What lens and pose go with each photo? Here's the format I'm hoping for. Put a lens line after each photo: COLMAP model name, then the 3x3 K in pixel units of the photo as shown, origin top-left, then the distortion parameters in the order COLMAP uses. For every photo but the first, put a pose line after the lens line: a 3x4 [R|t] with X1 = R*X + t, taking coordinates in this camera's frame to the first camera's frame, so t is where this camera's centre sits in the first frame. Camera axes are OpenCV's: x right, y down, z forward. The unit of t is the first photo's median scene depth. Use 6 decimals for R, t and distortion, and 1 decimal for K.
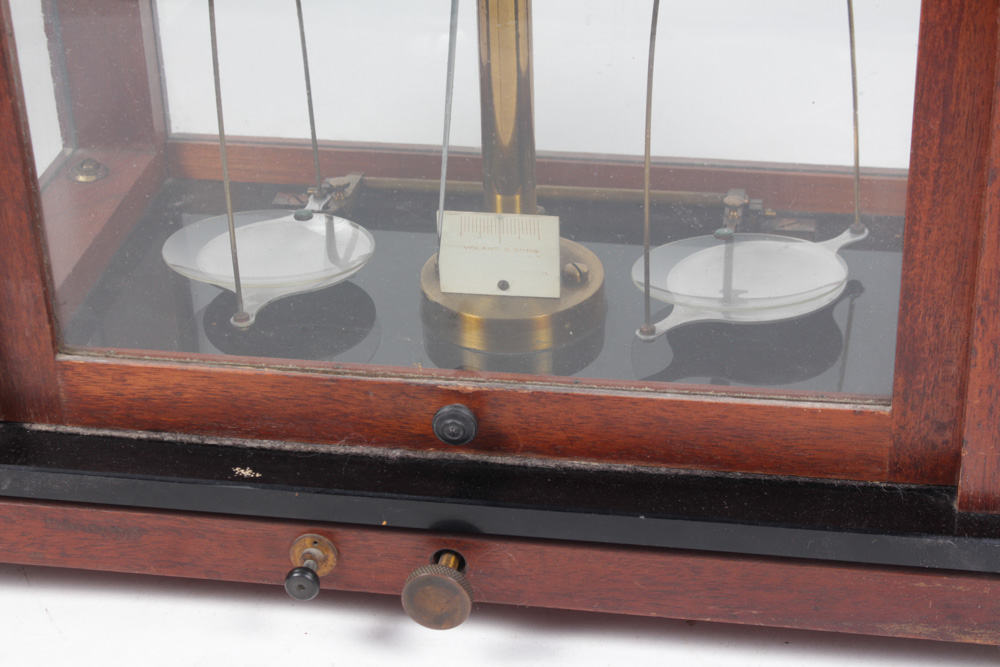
lens RADIAL K [[2085.5, 0, 500.0], [0, 2085.5, 333.5], [0, 0, 1]] dist [-0.022584, 0.345713]
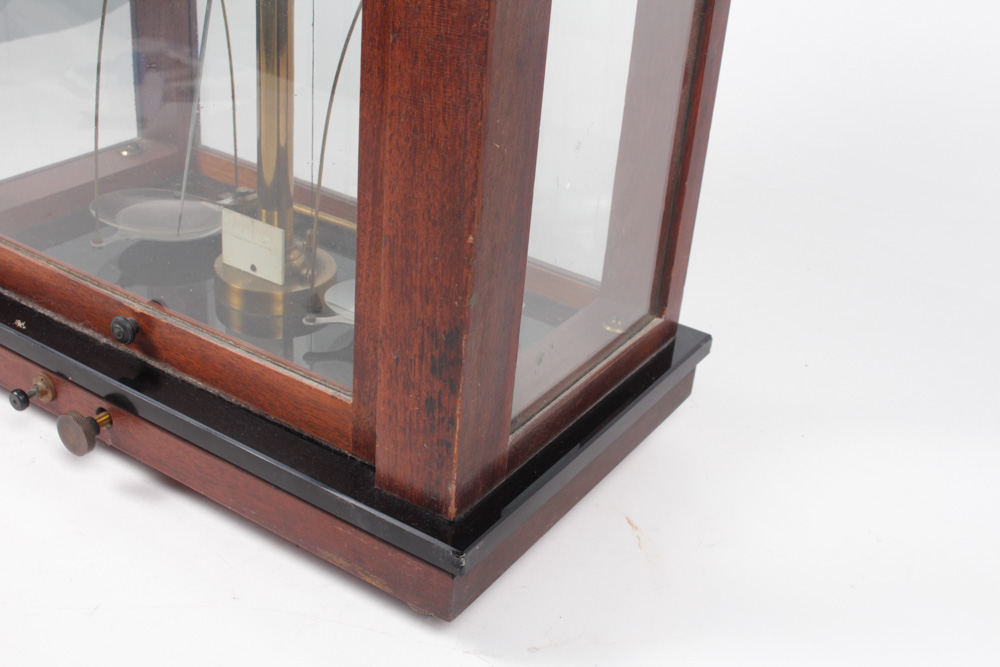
lens RADIAL K [[1212.6, 0, 500.0], [0, 1212.6, 333.5], [0, 0, 1]] dist [-0.098177, 0.106307]
pose [[0.911286, 0.280777, -0.301200, 0.474453], [-0.291373, 0.956556, 0.010140, -0.040843], [0.290961, 0.078522, 0.953507, 0.237651]]
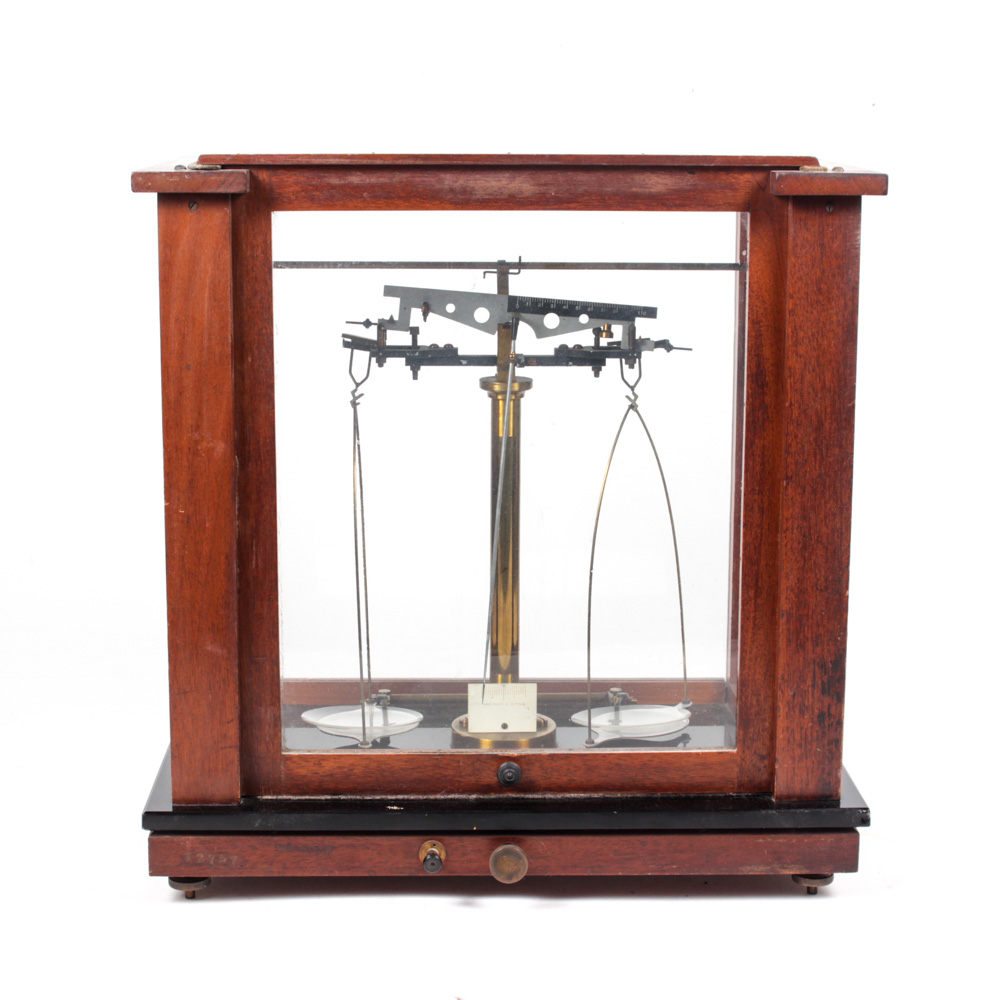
lens RADIAL K [[2214.0, 0, 500.0], [0, 2214.0, 500.0], [0, 0, 1]] dist [-0.080655, 0.093603]
pose [[0.979294, -0.007299, 0.202312, -0.411126], [0.071088, 0.948109, -0.309896, 0.407221], [-0.189552, 0.317861, 0.928996, -0.873327]]
